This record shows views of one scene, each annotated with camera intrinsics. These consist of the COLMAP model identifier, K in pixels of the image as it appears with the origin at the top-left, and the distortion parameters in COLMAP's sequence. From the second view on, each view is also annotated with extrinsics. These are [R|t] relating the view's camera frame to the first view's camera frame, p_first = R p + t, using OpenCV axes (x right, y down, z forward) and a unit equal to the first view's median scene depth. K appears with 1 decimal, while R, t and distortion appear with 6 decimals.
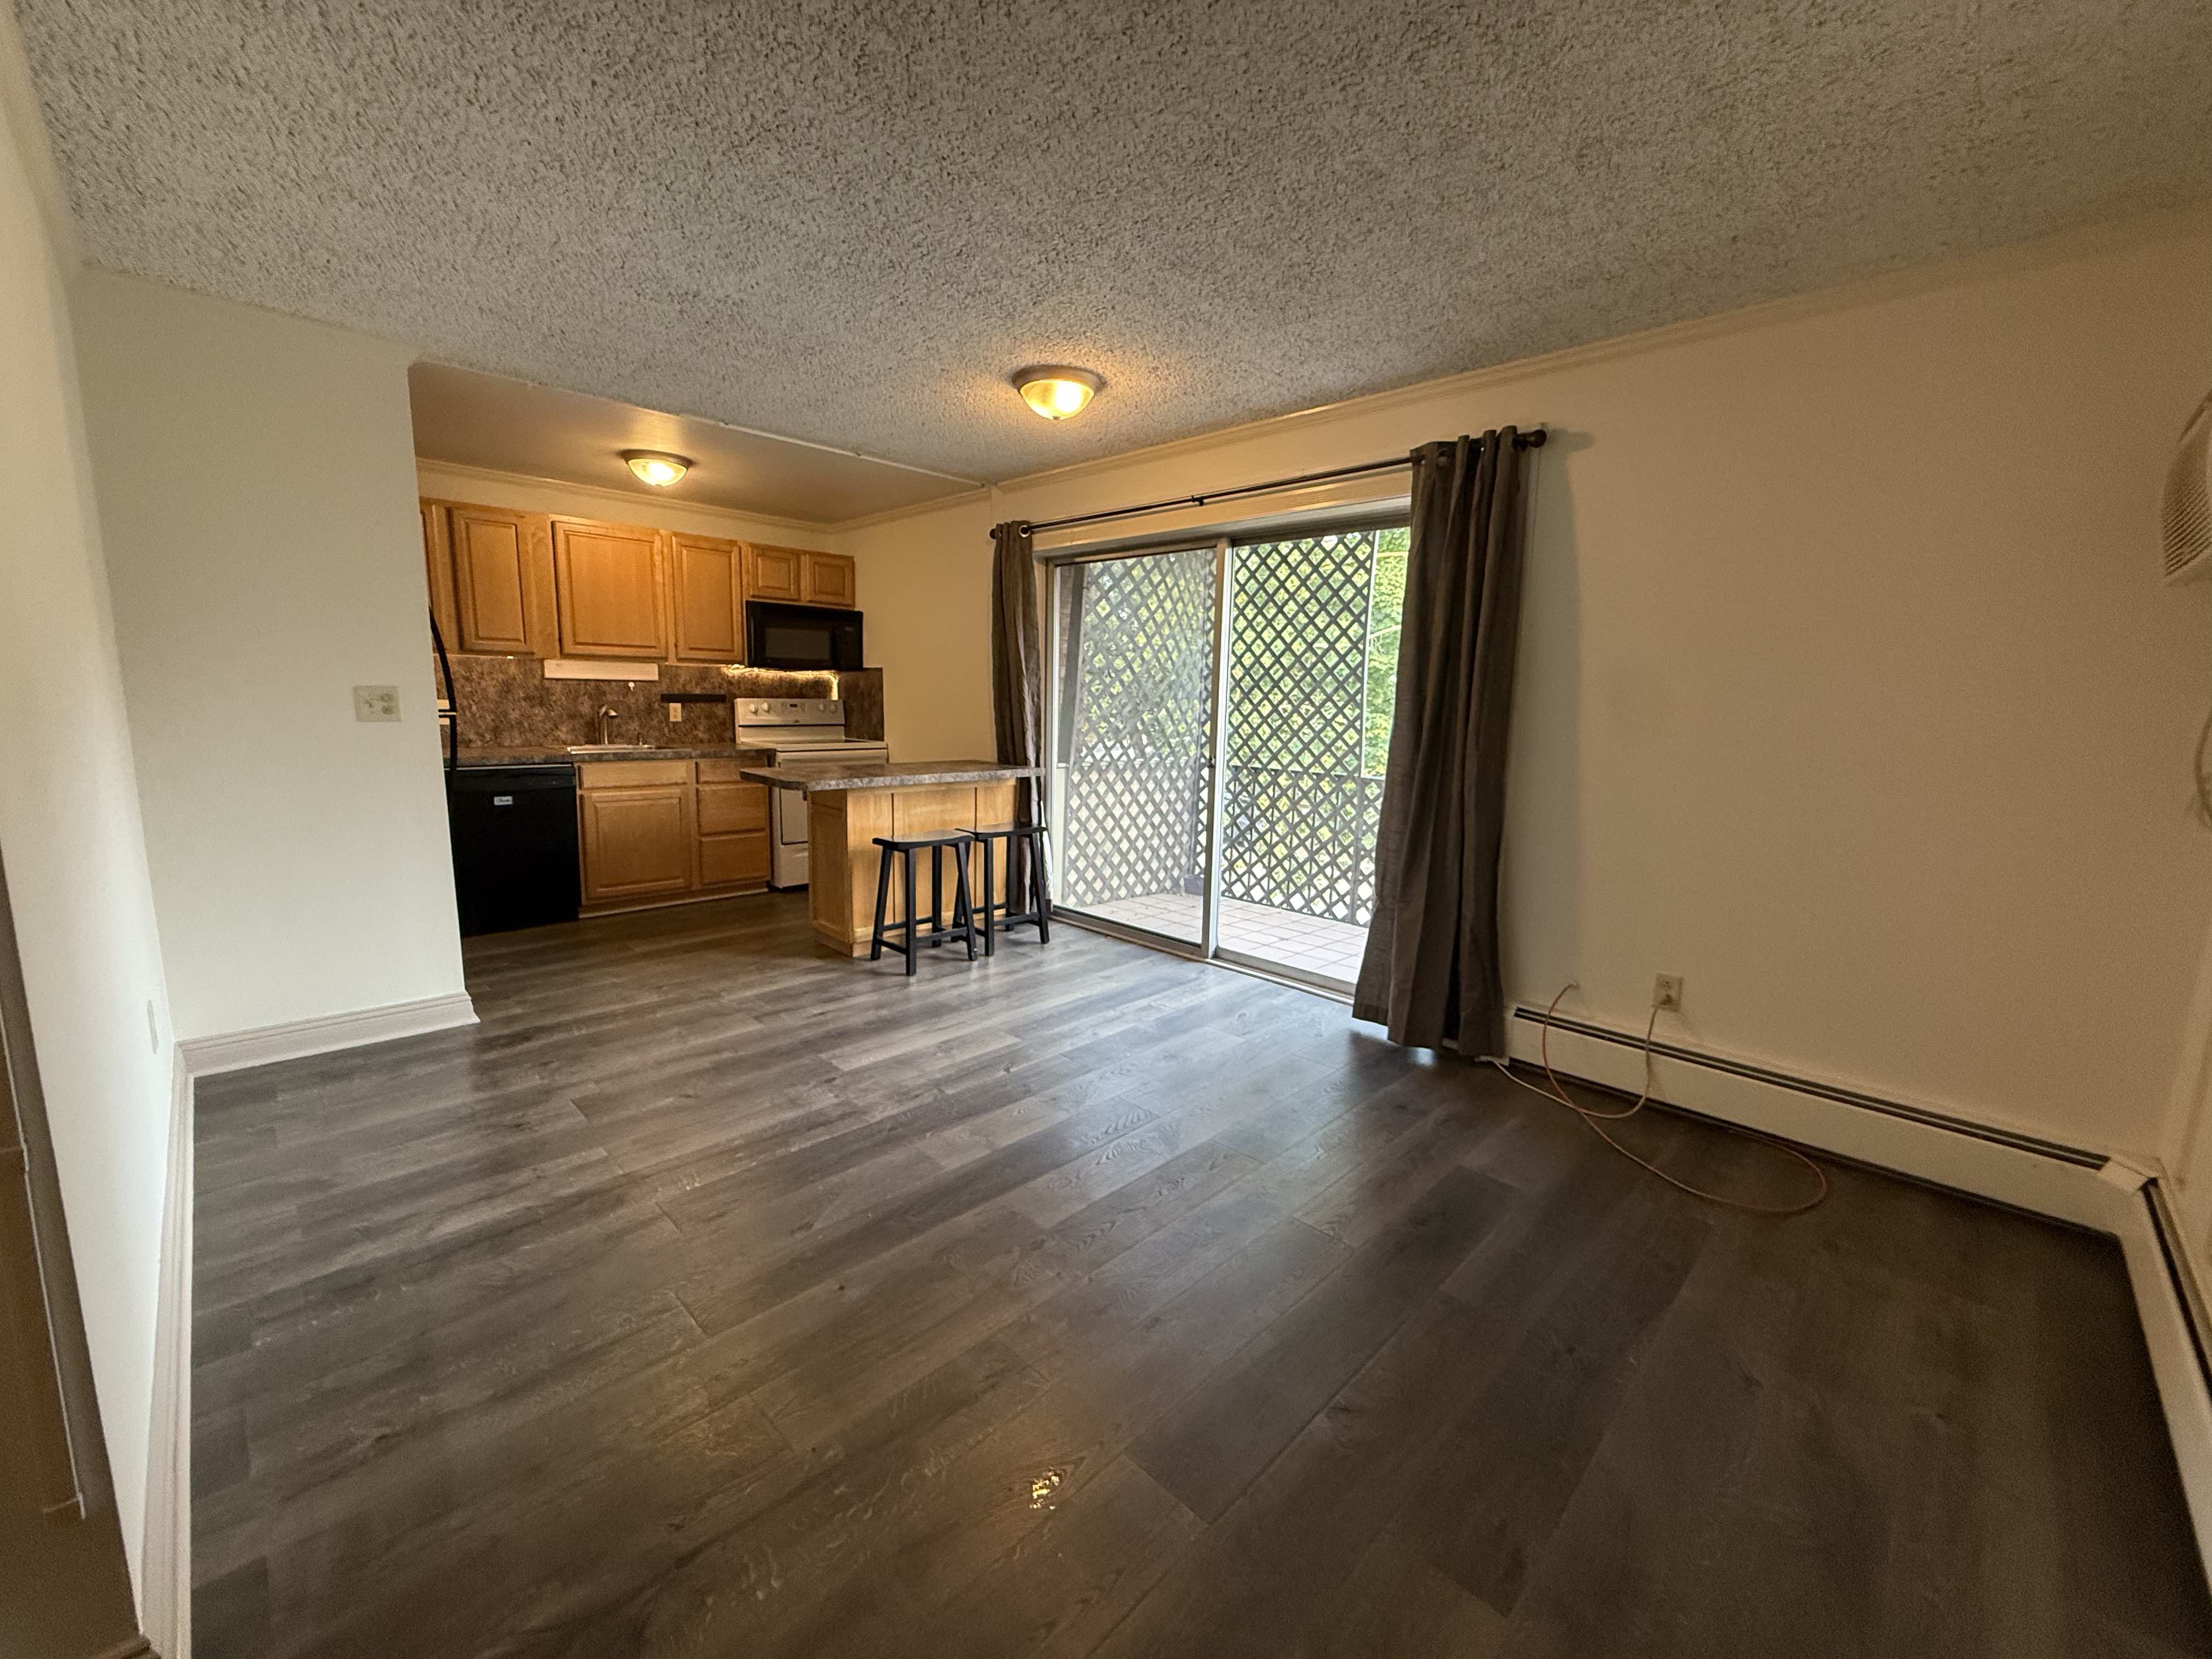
lens RADIAL K [[885.0, 0, 1101.1], [0, 885.0, 826.8], [0, 0, 1]] dist [0.002556, 0.000287]
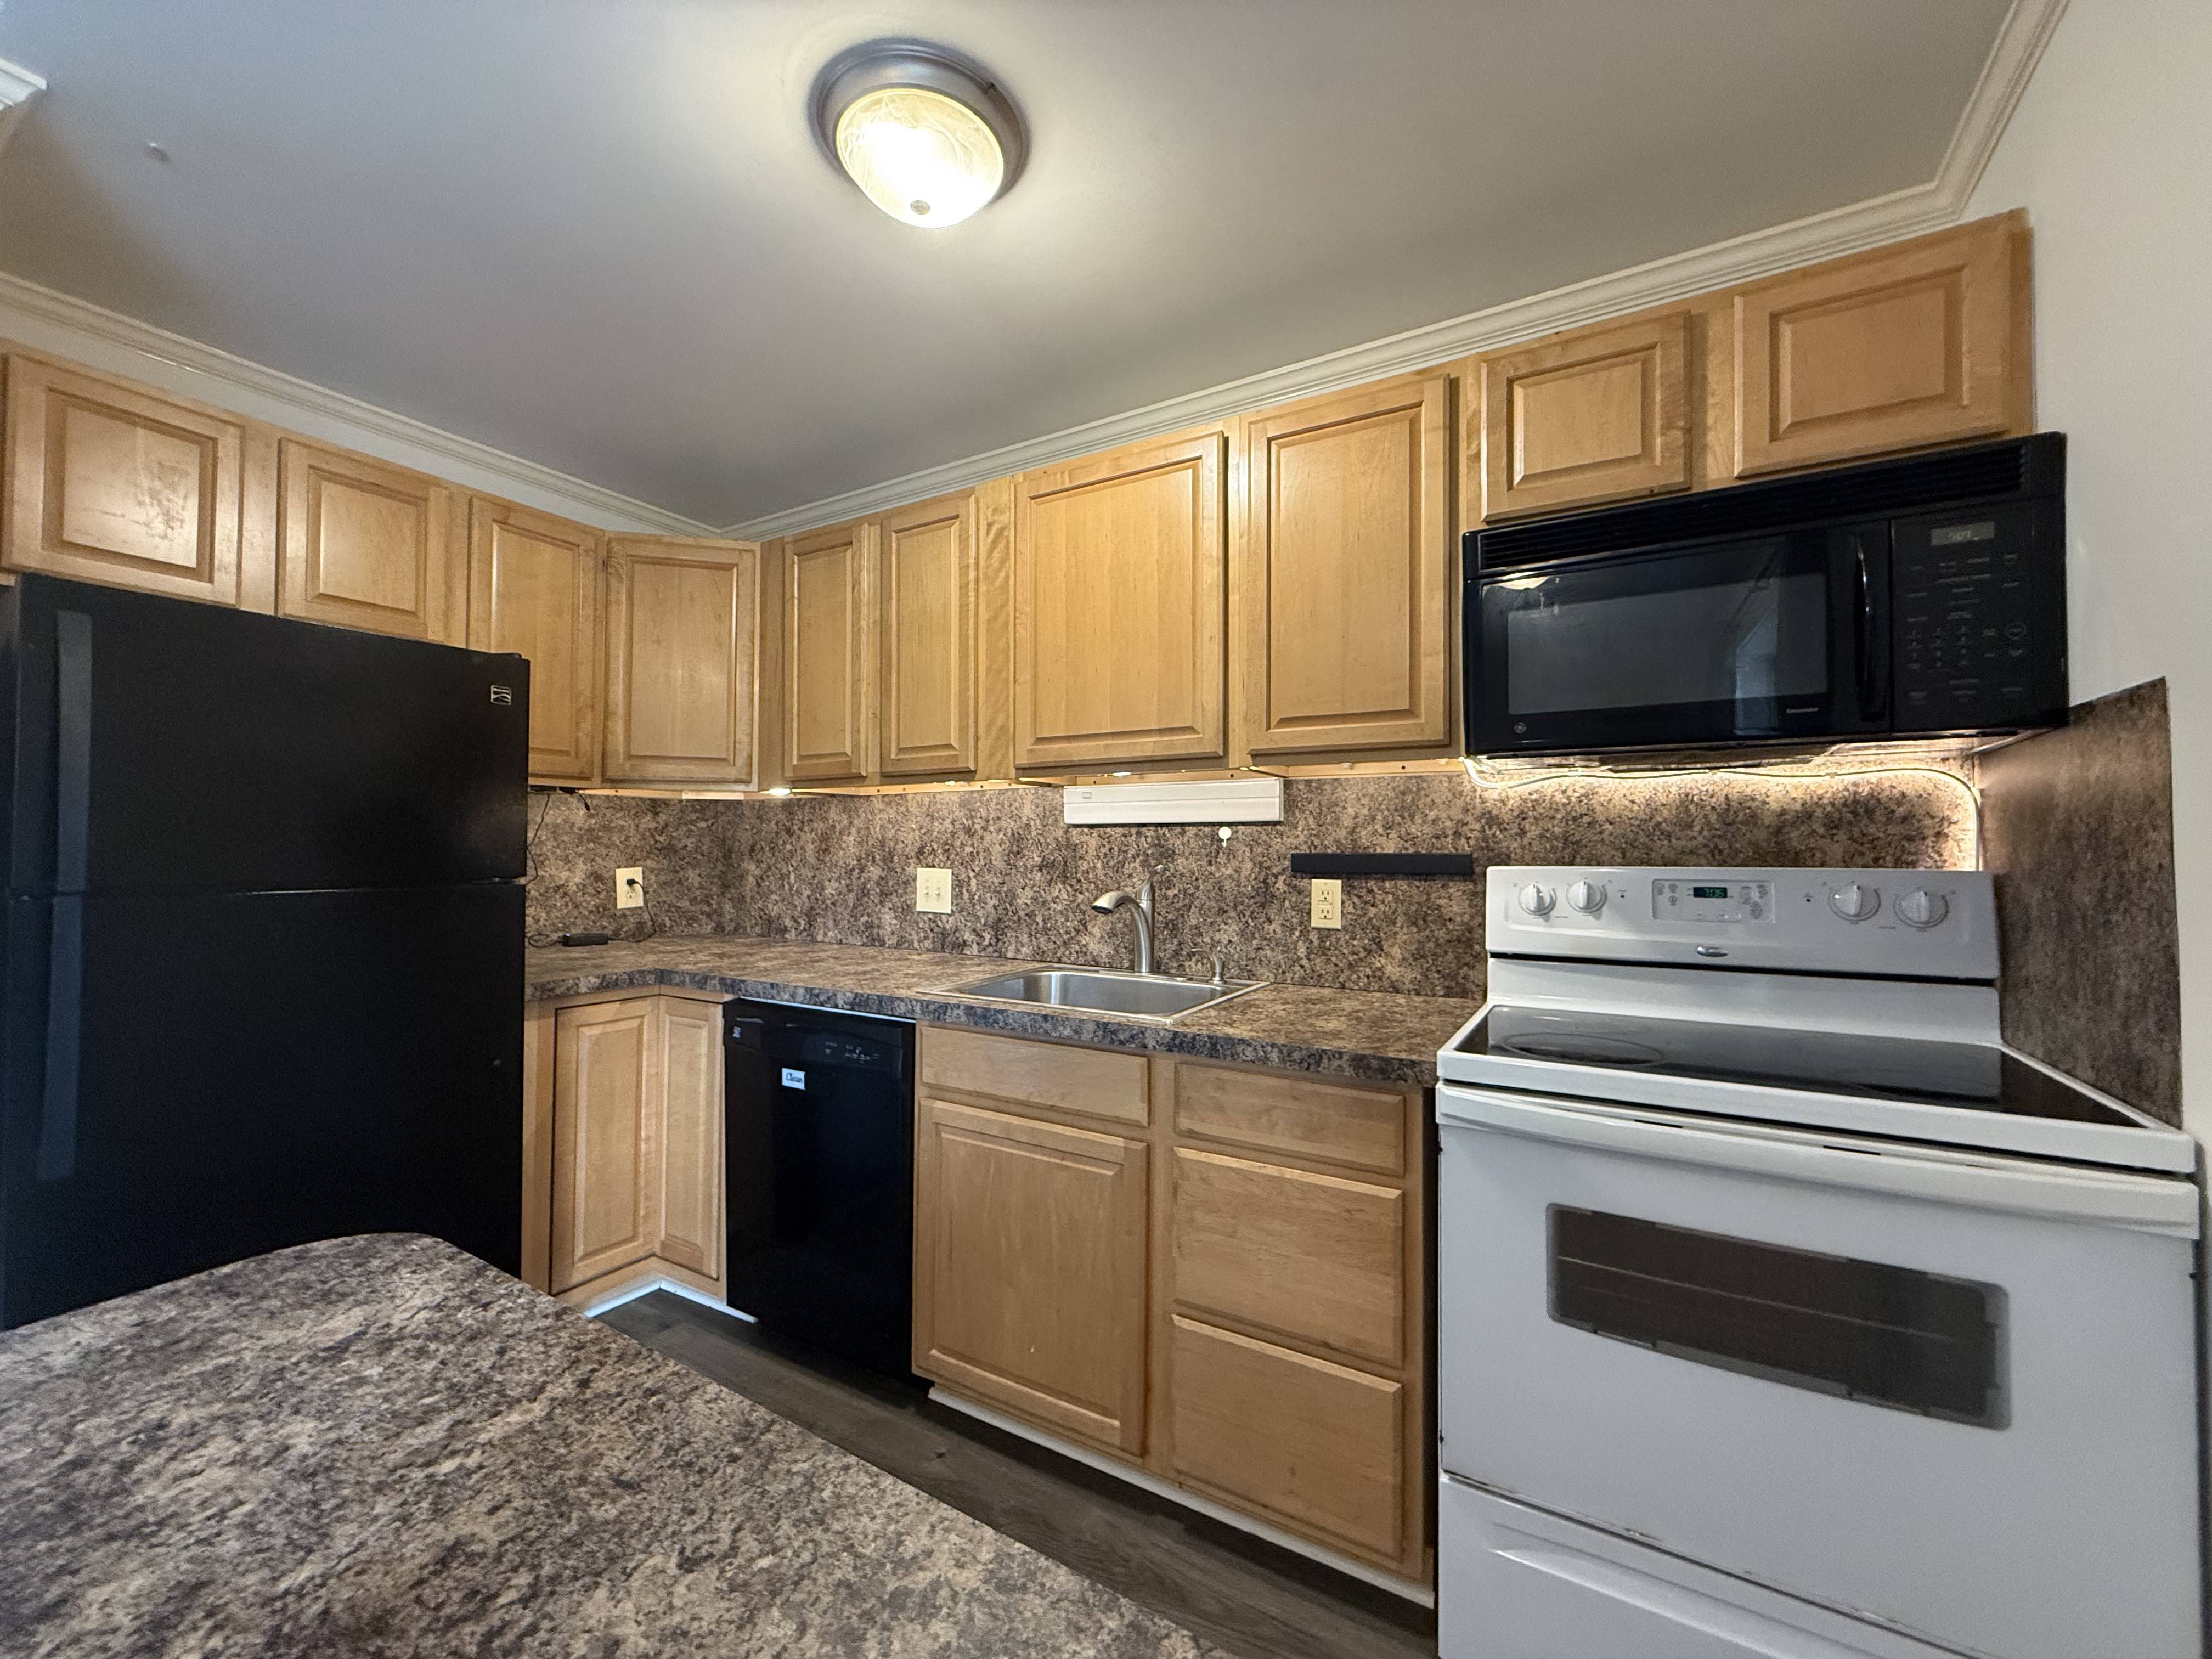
lens RADIAL K [[885.0, 0, 1100.3], [0, 885.0, 834.9], [0, 0, 1]] dist [0.002556, 0.000287]
pose [[0.235750, -0.049748, -0.970540, -0.142501], [-0.151278, 0.984636, -0.087217, -0.111535], [0.959967, 0.167383, 0.224602, 0.826088]]
